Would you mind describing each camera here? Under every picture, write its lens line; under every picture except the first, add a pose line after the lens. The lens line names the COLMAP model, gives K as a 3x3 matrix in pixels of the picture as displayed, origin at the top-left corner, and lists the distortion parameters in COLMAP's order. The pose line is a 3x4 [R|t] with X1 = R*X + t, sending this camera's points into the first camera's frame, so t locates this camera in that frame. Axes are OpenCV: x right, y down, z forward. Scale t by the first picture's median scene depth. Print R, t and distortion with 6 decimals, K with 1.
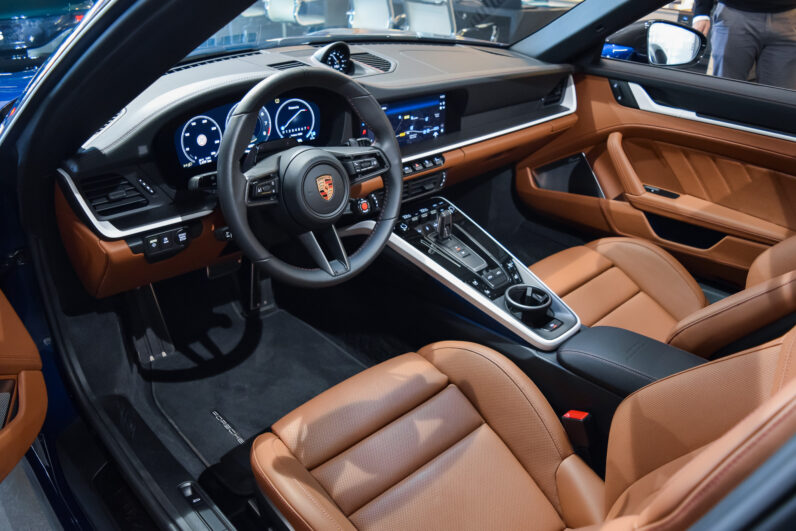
lens RADIAL K [[617.3, 0, 400.7], [0, 617.3, 274.0], [0, 0, 1]] dist [-0.094130, 0.008833]
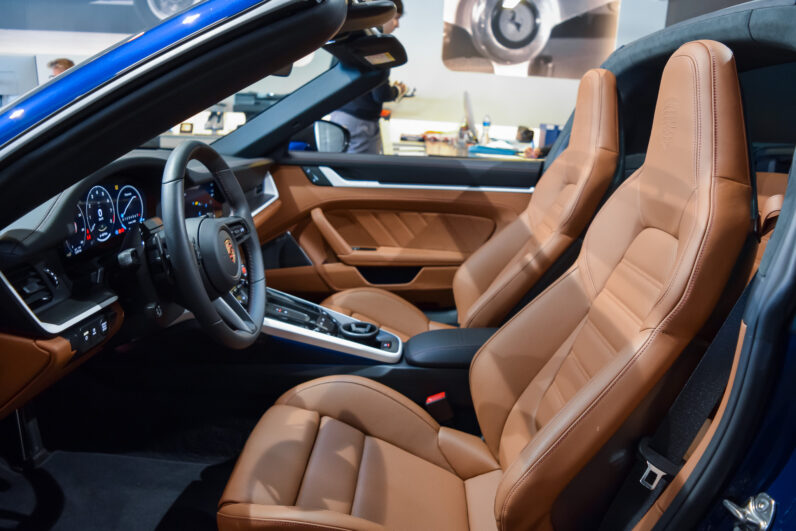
lens RADIAL K [[617.3, 0, 400.7], [0, 617.3, 274.0], [0, 0, 1]] dist [-0.094130, 0.008833]
pose [[0.710328, -0.172225, 0.682476, -0.455005], [0.310850, 0.946683, -0.084638, 0.053389], [-0.631511, 0.272269, 0.725991, 0.052247]]
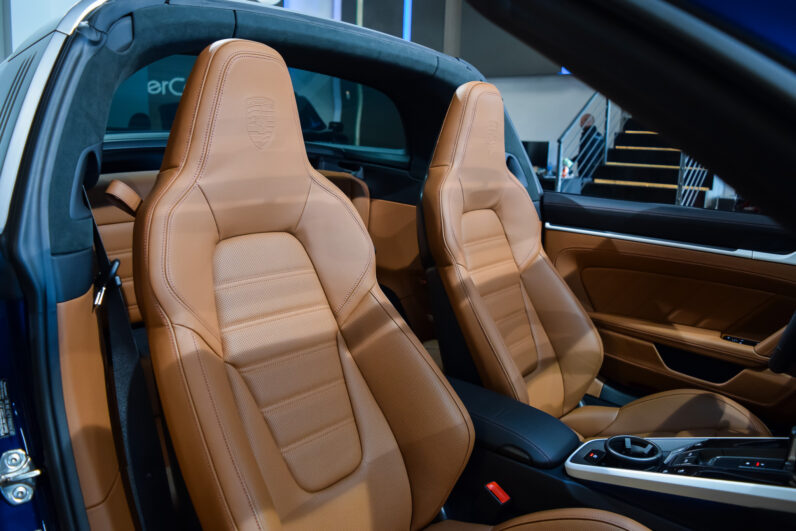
lens RADIAL K [[615.8, 0, 395.0], [0, 615.8, 274.2], [0, 0, 1]] dist [-0.089687, 0.001749]
pose [[-0.986926, -0.031341, -0.158098, 0.579899], [-0.126761, 0.756760, 0.641284, -0.548352], [0.099544, 0.652941, -0.750839, 1.236753]]
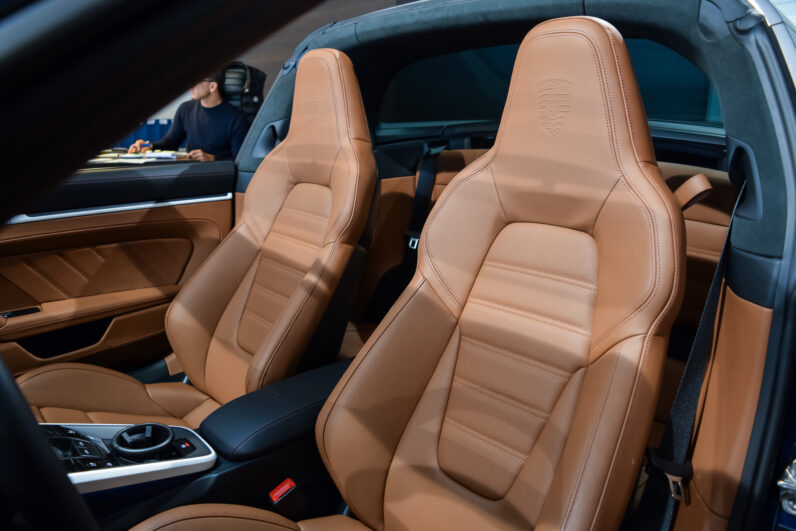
lens RADIAL K [[617.3, 0, 400.7], [0, 617.3, 274.0], [0, 0, 1]] dist [-0.094130, 0.008833]
pose [[0.041102, -0.272283, 0.961339, -0.399198], [0.465252, 0.856693, 0.222752, -0.137945], [-0.884224, 0.438109, 0.161892, 0.423834]]
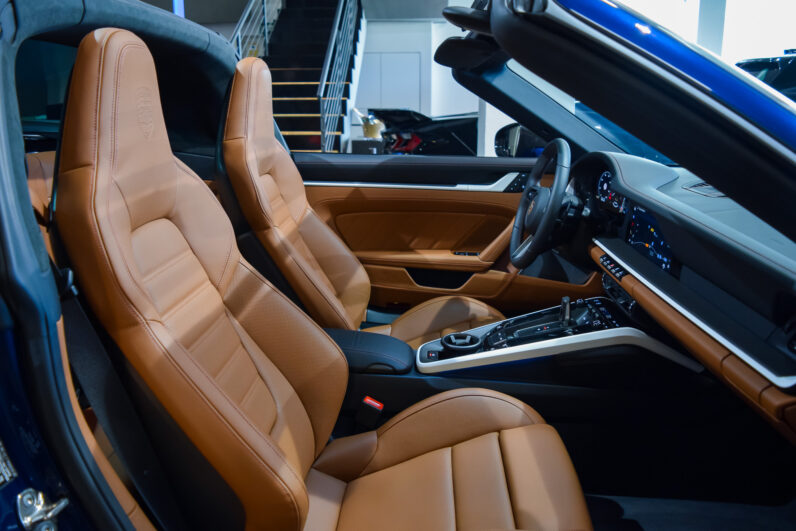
lens RADIAL K [[617.3, 0, 400.7], [0, 617.3, 274.0], [0, 0, 1]] dist [-0.094130, 0.008833]
pose [[-0.715451, 0.155631, -0.681109, 0.906830], [-0.359298, 0.754124, 0.549729, -0.559405], [0.599195, 0.638025, -0.483621, 1.215230]]
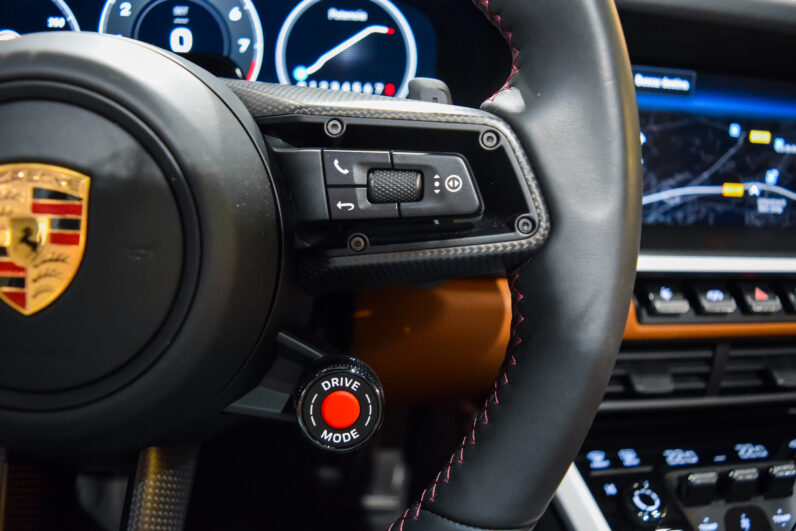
lens RADIAL K [[617.3, 0, 400.7], [0, 617.3, 274.0], [0, 0, 1]] dist [-0.094130, 0.008833]
pose [[0.818070, 0.207929, -0.536216, 0.034680], [-0.304732, 0.947432, -0.097524, -0.103810], [0.487750, 0.243184, 0.838428, 0.655326]]
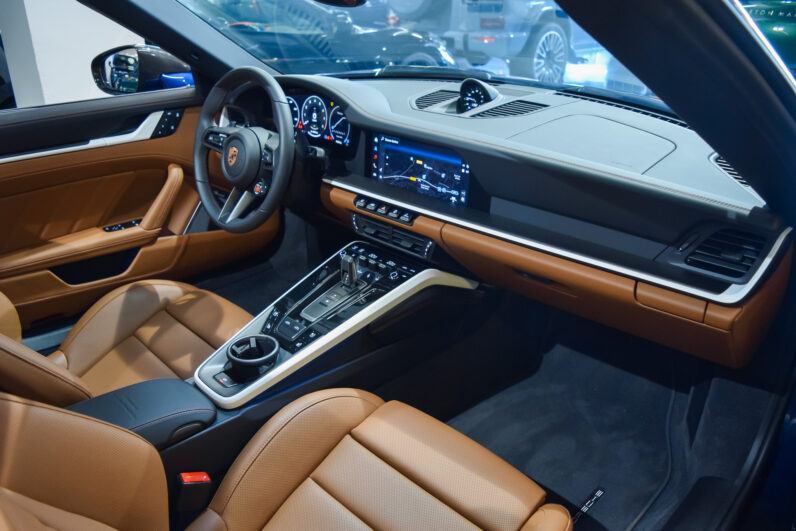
lens RADIAL K [[617.3, 0, 400.7], [0, 617.3, 274.0], [0, 0, 1]] dist [-0.094130, 0.008833]
pose [[0.032555, 0.397556, -0.917000, 0.857166], [-0.480574, 0.810692, 0.334406, -0.393245], [0.876350, 0.429800, 0.217447, 0.817337]]
